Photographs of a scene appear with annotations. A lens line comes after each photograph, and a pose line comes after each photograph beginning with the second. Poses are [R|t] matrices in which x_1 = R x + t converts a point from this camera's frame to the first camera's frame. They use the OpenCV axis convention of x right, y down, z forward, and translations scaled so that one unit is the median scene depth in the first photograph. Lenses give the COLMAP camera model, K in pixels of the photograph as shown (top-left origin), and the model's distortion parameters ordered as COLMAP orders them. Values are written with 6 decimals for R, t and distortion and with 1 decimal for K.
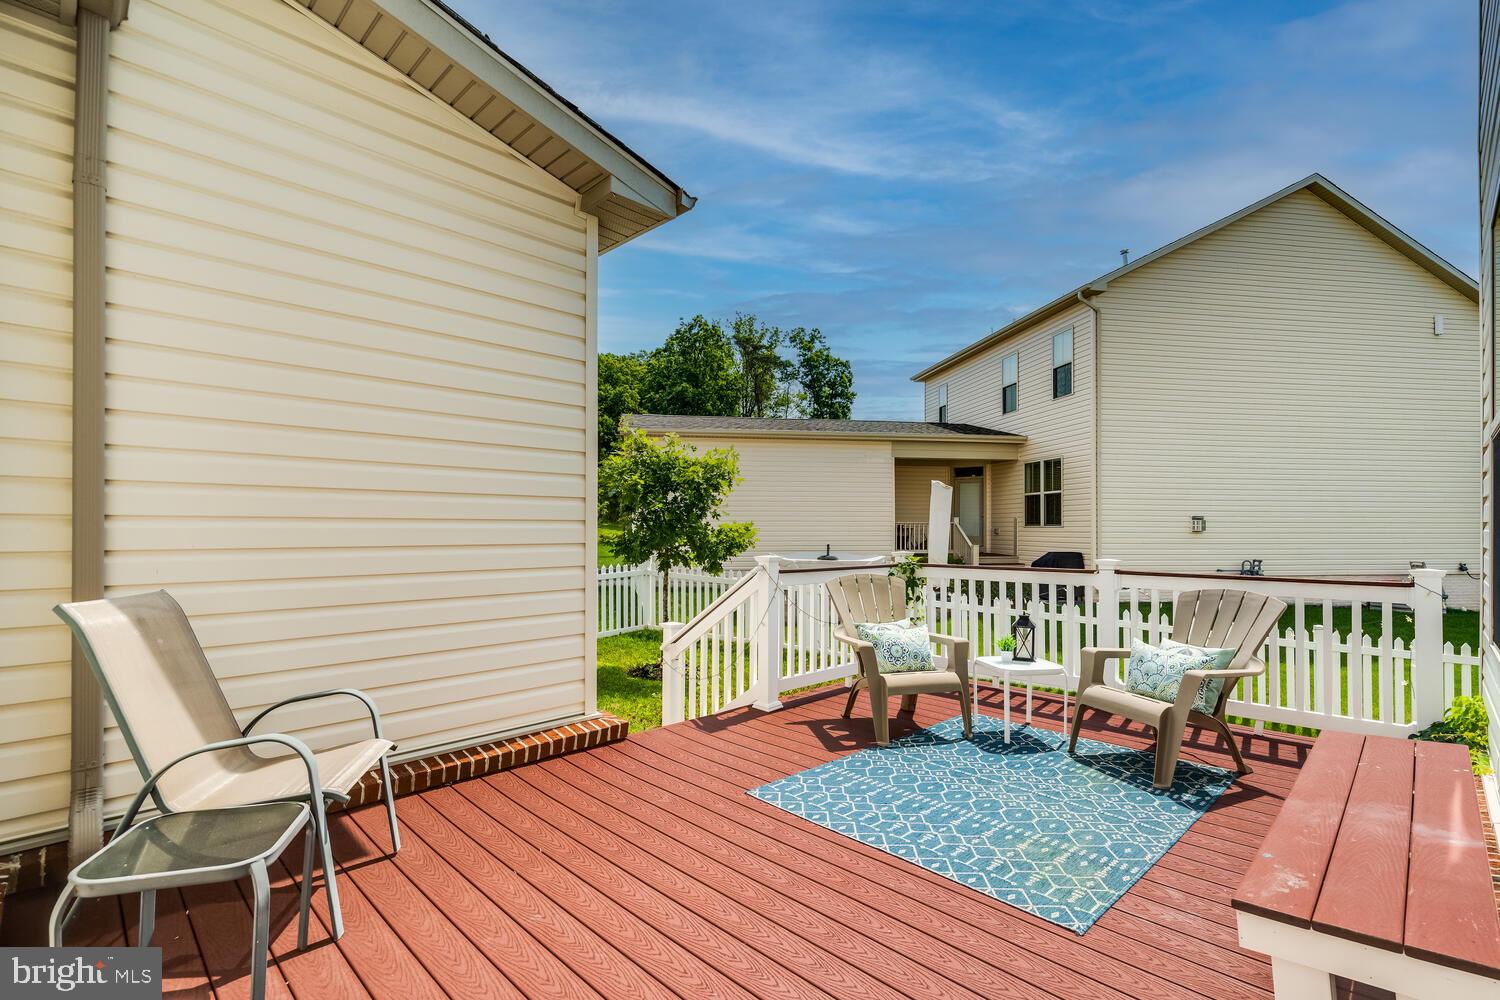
lens RADIAL K [[684.6, 0, 737.9], [0, 684.6, 512.2], [0, 0, 1]] dist [-0.001476, 0.000330]
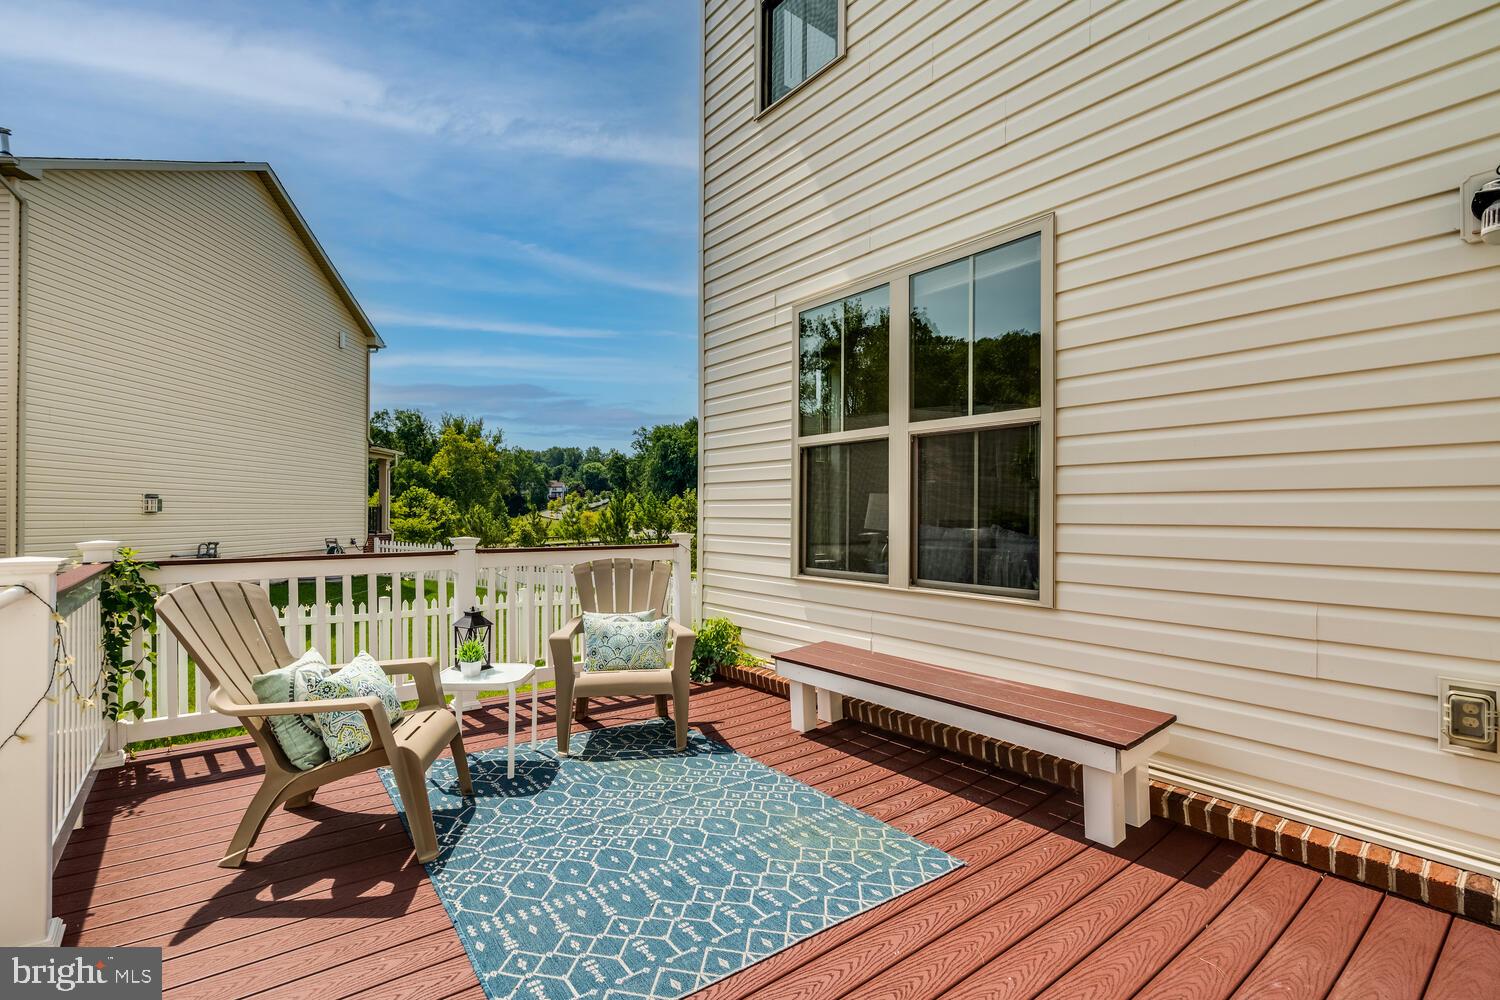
lens RADIAL K [[684.6, 0, 737.9], [0, 684.6, 512.2], [0, 0, 1]] dist [-0.001476, 0.000330]
pose [[0.126364, 0.001561, 0.991983, -0.328859], [-0.026363, 0.999651, 0.001785, 0.028591], [-0.991634, -0.026377, 0.126361, 0.633915]]
